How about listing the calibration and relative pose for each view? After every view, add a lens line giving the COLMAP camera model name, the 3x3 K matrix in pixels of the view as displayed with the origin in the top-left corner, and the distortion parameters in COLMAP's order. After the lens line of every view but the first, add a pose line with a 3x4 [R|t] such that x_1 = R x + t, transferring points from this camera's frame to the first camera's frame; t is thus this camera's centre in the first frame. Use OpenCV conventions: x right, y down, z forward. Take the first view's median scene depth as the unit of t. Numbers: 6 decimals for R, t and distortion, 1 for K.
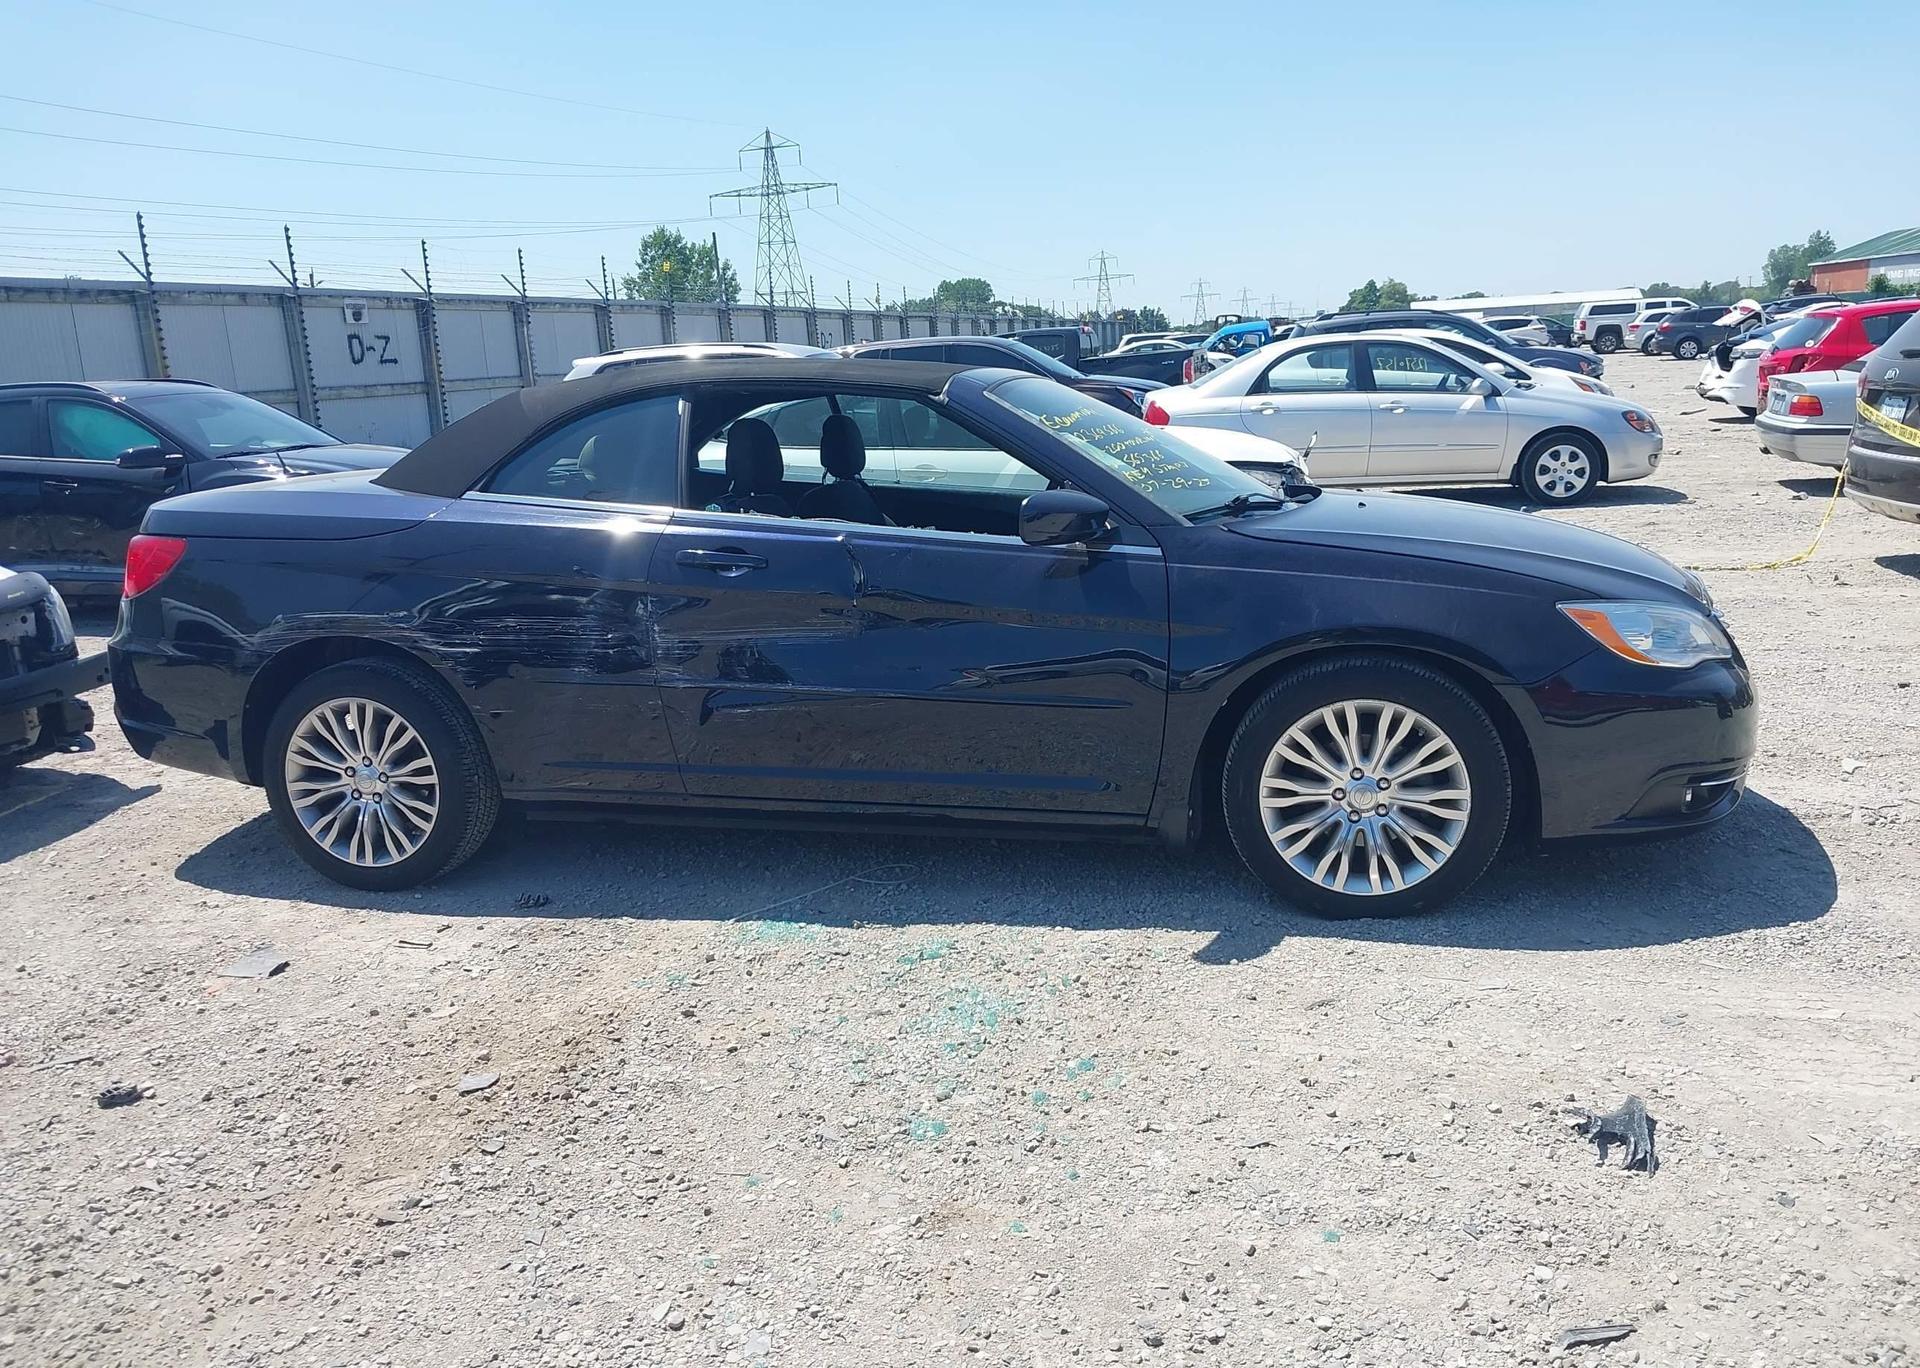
lens RADIAL K [[1566.6, 0, 997.4], [0, 1566.6, 700.7], [0, 0, 1]] dist [-0.005604, 0.001399]
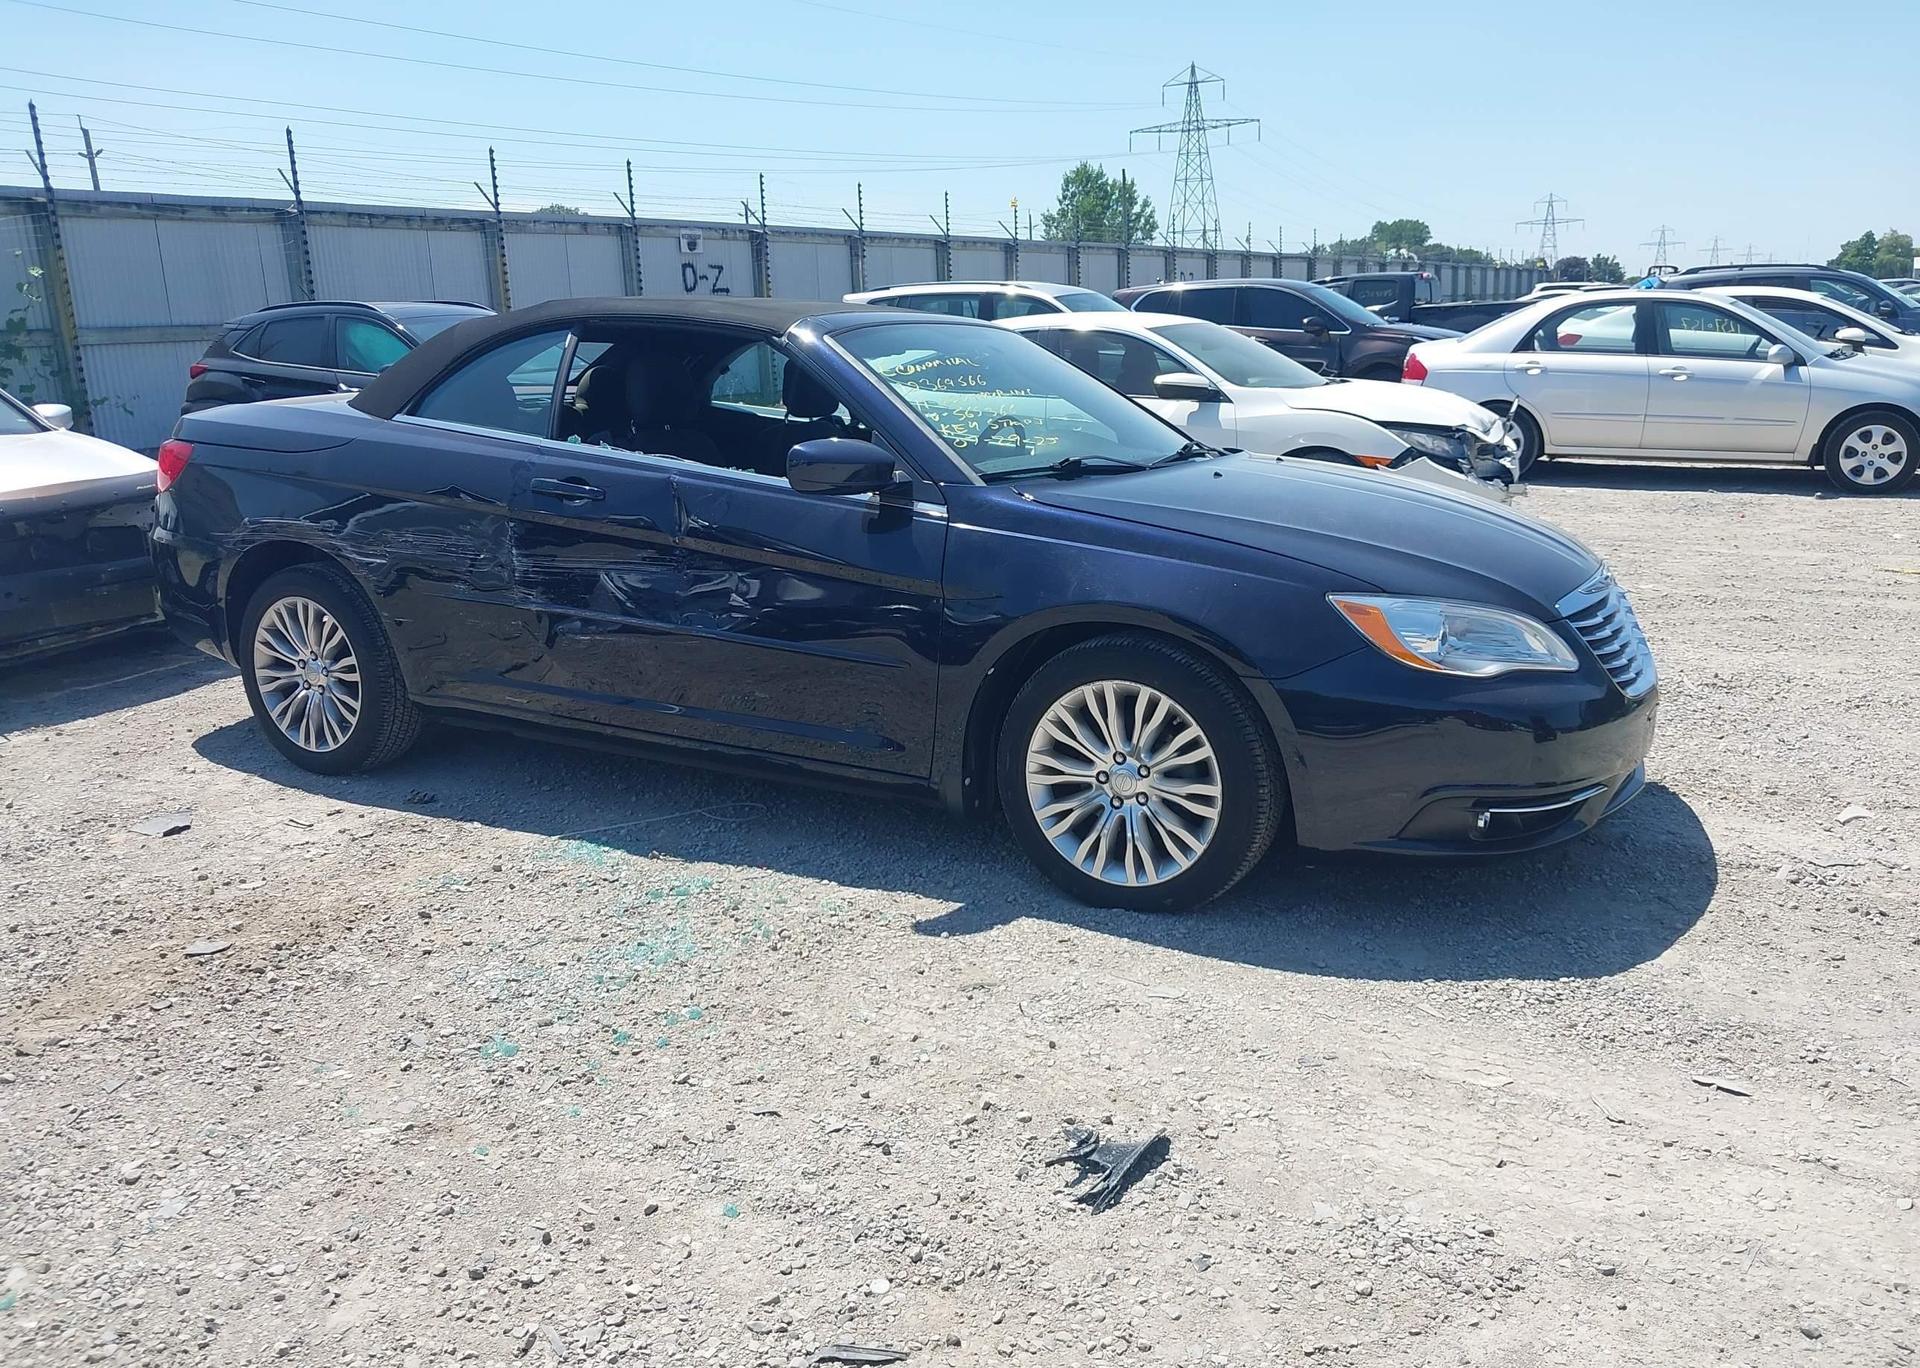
lens RADIAL K [[1589.3, 0, 1000.9], [0, 1589.3, 689.1], [0, 0, 1]] dist [-0.028053, 0.046107]
pose [[0.962271, 0.092526, -0.255879, 0.351394], [-0.085698, 0.995606, 0.037732, -0.021431], [0.258246, -0.014380, 0.965972, 0.049649]]
